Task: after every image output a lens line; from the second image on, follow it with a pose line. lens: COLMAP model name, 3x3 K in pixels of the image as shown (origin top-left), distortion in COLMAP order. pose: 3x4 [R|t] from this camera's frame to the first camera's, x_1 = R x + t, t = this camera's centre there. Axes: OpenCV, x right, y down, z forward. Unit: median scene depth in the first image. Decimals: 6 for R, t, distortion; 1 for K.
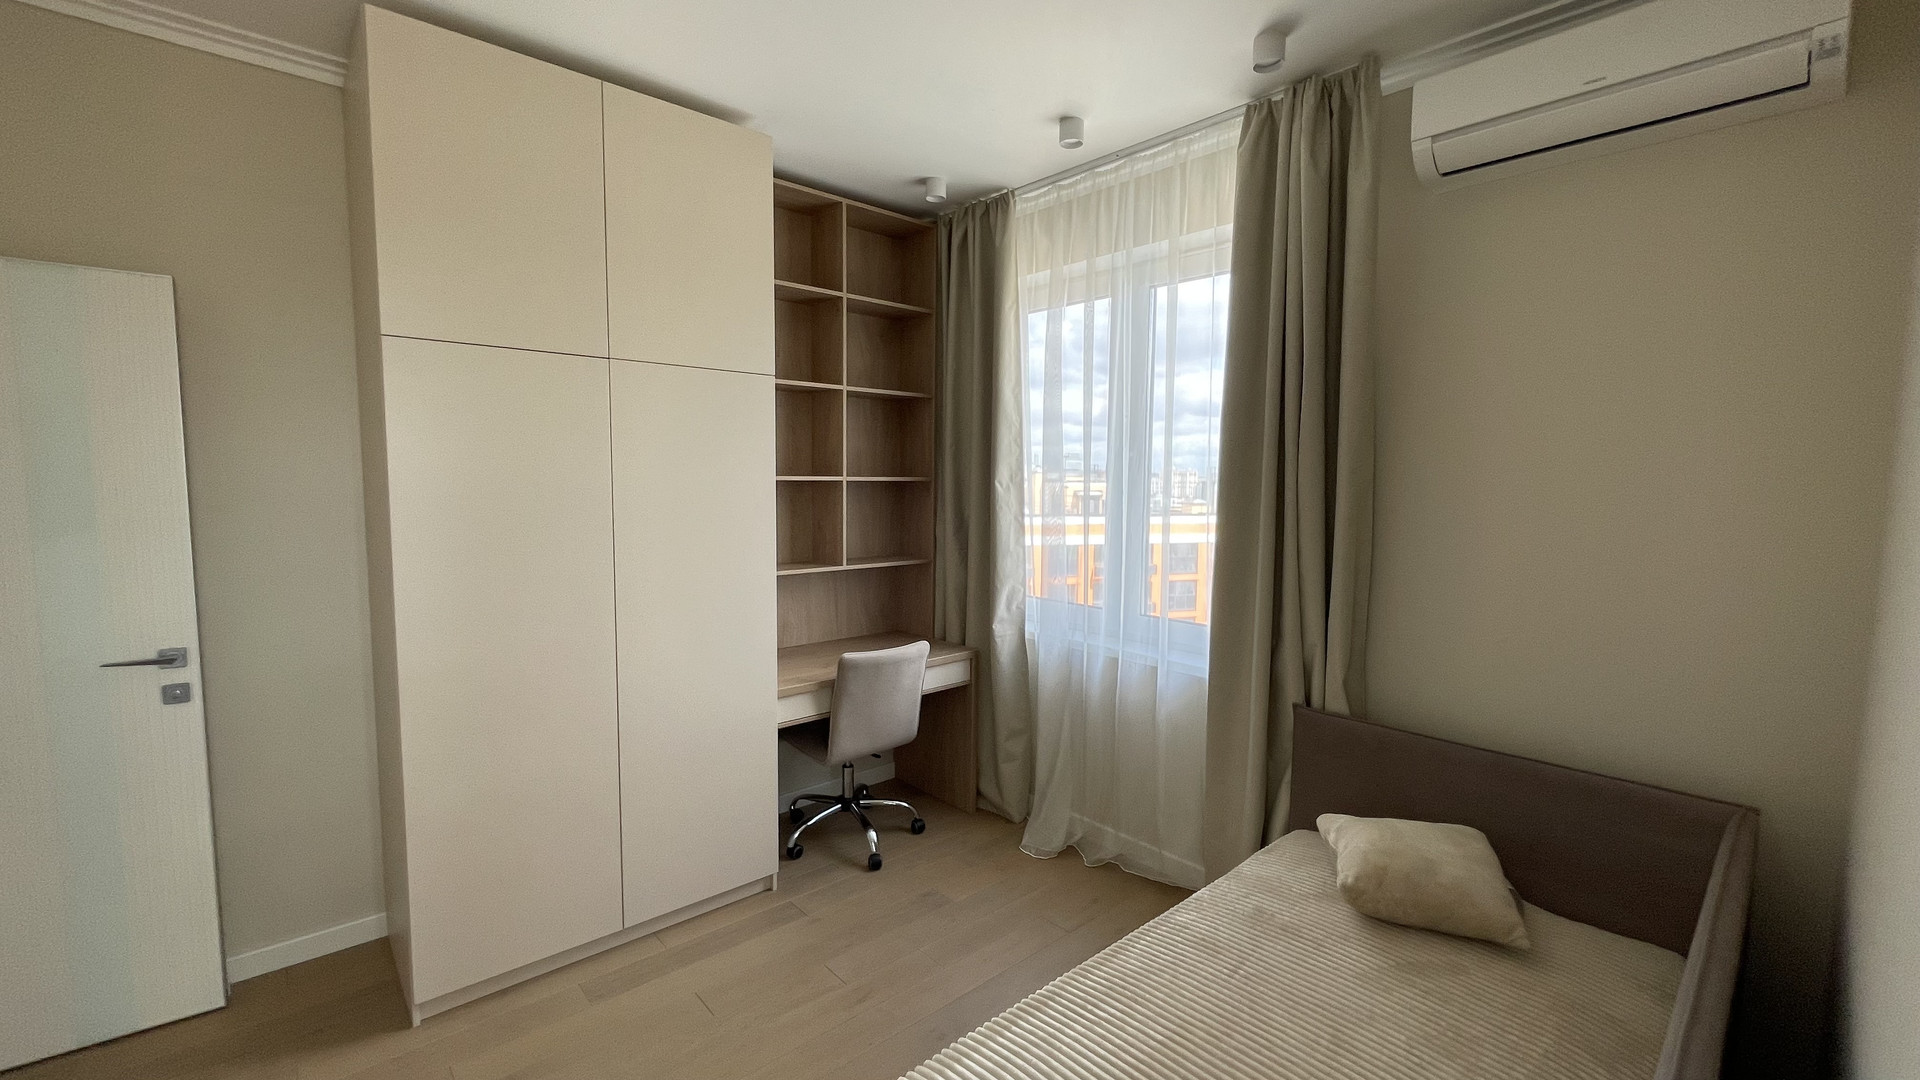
lens RADIAL K [[774.2, 0, 977.0], [0, 774.2, 542.4], [0, 0, 1]] dist [-0.001948, -0.000071]
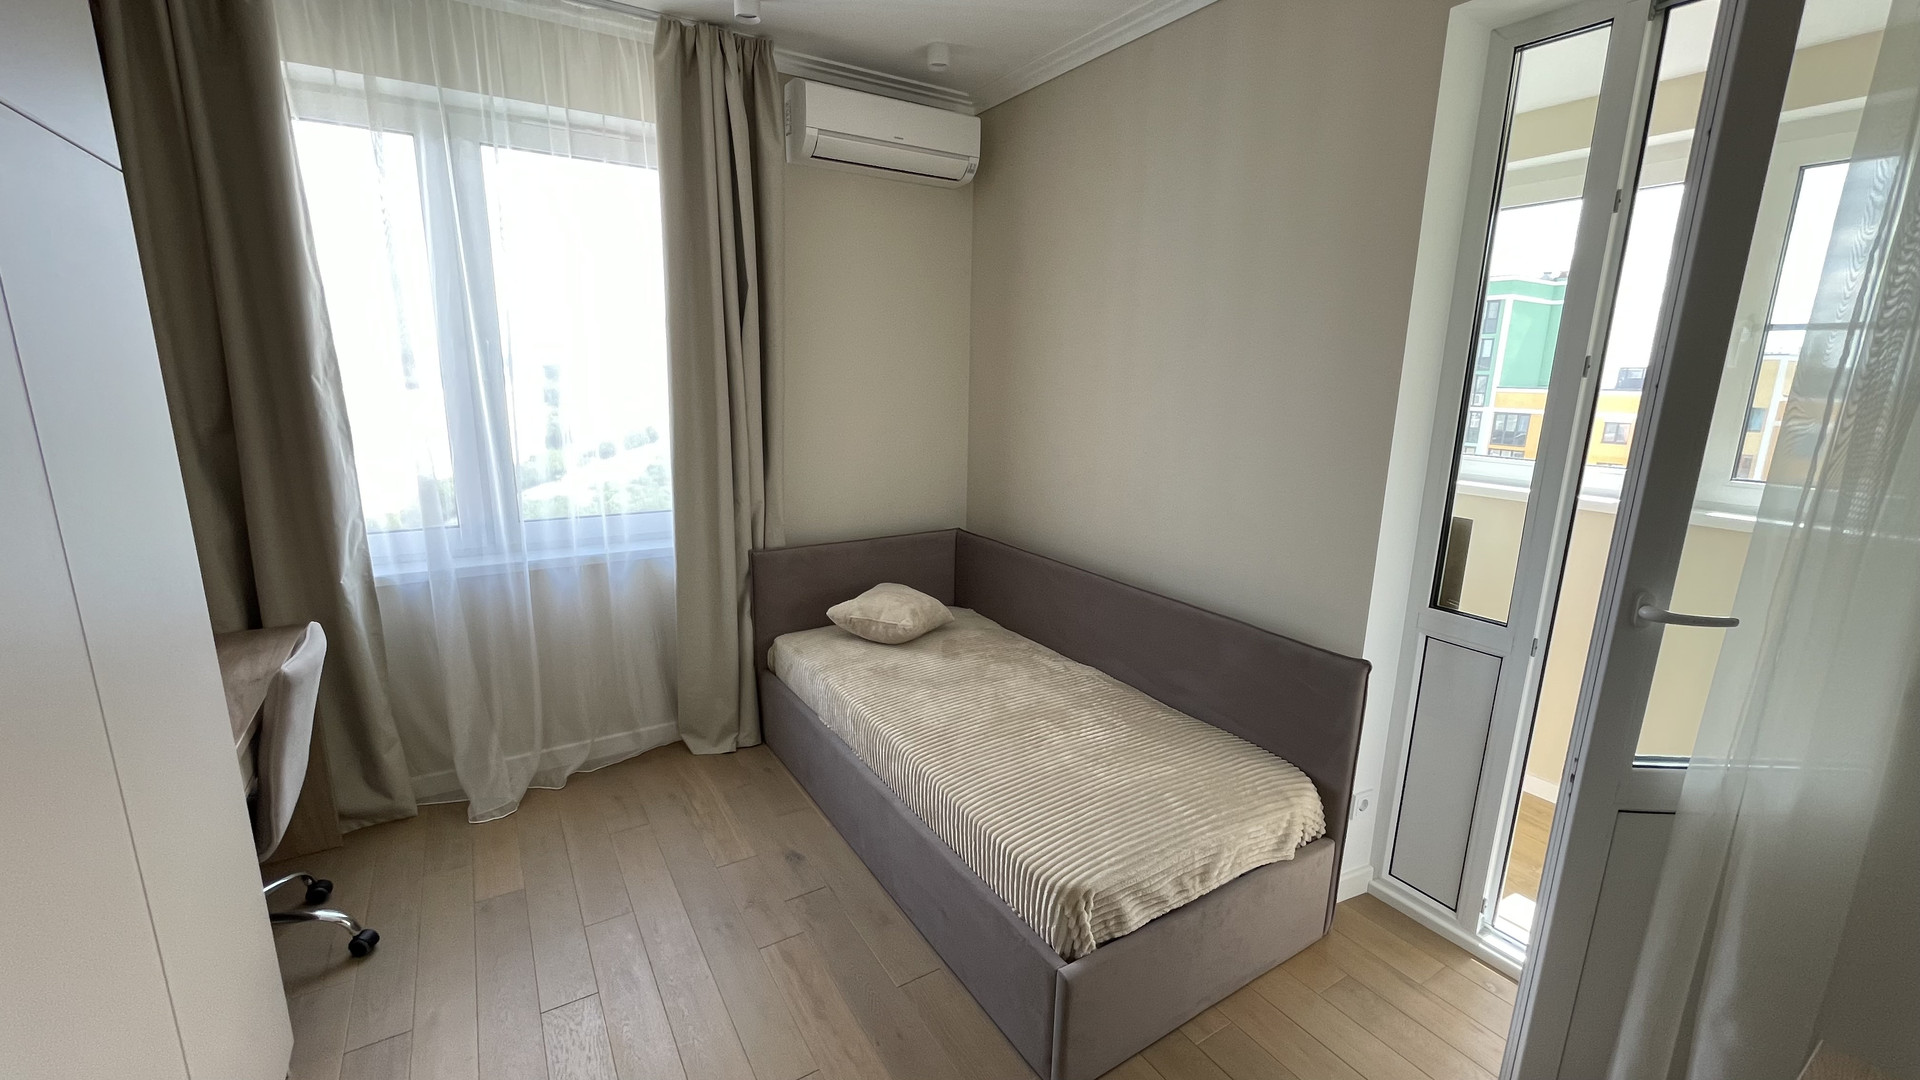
lens RADIAL K [[774.2, 0, 977.0], [0, 774.2, 542.4], [0, 0, 1]] dist [-0.001948, -0.000071]
pose [[0.171340, -0.218155, 0.960756, -0.675726], [0.073806, 0.975278, 0.208290, -0.040801], [-0.982444, 0.035222, 0.183205, 0.355553]]
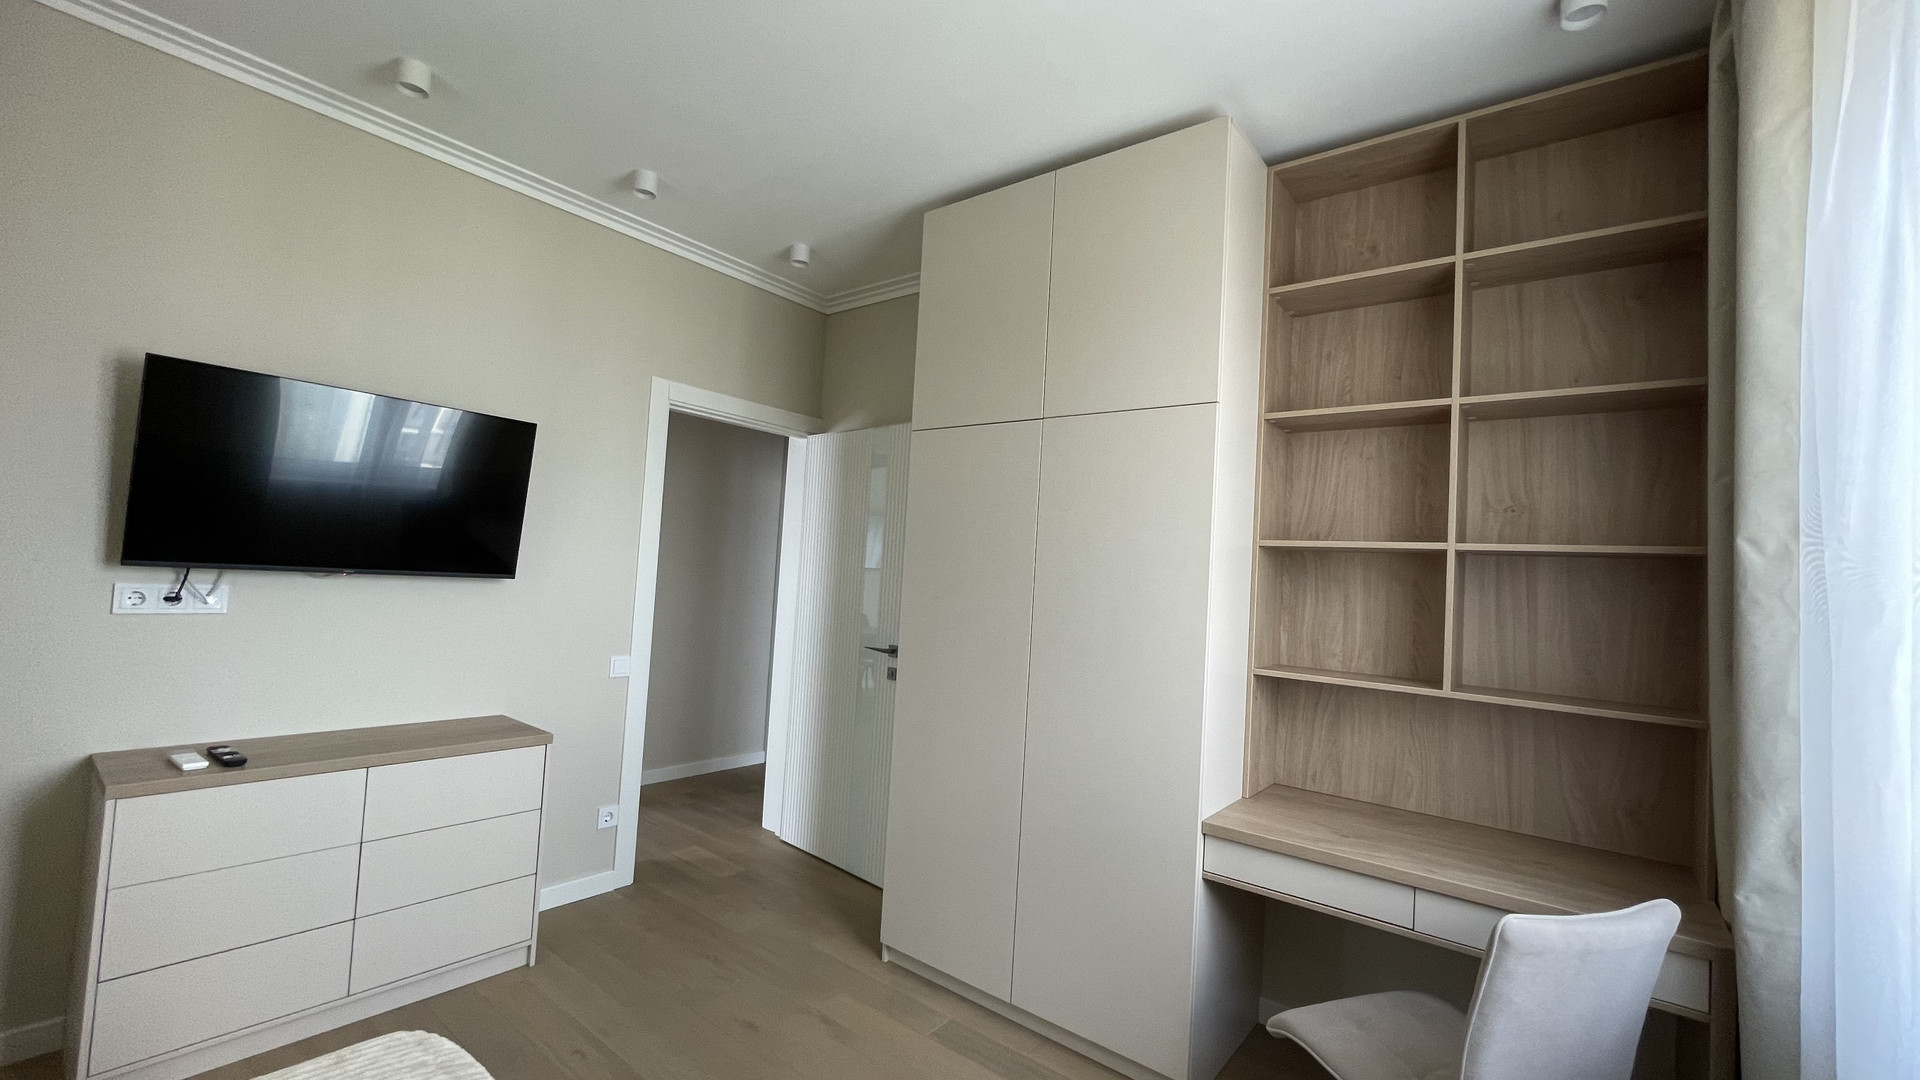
lens RADIAL K [[774.2, 0, 977.0], [0, 774.2, 542.4], [0, 0, 1]] dist [-0.001948, -0.000071]
pose [[0.169995, -0.045282, -0.984404, 0.433513], [-0.134616, 0.988512, -0.068717, 0.008482], [0.976207, 0.144198, 0.161946, 0.628495]]
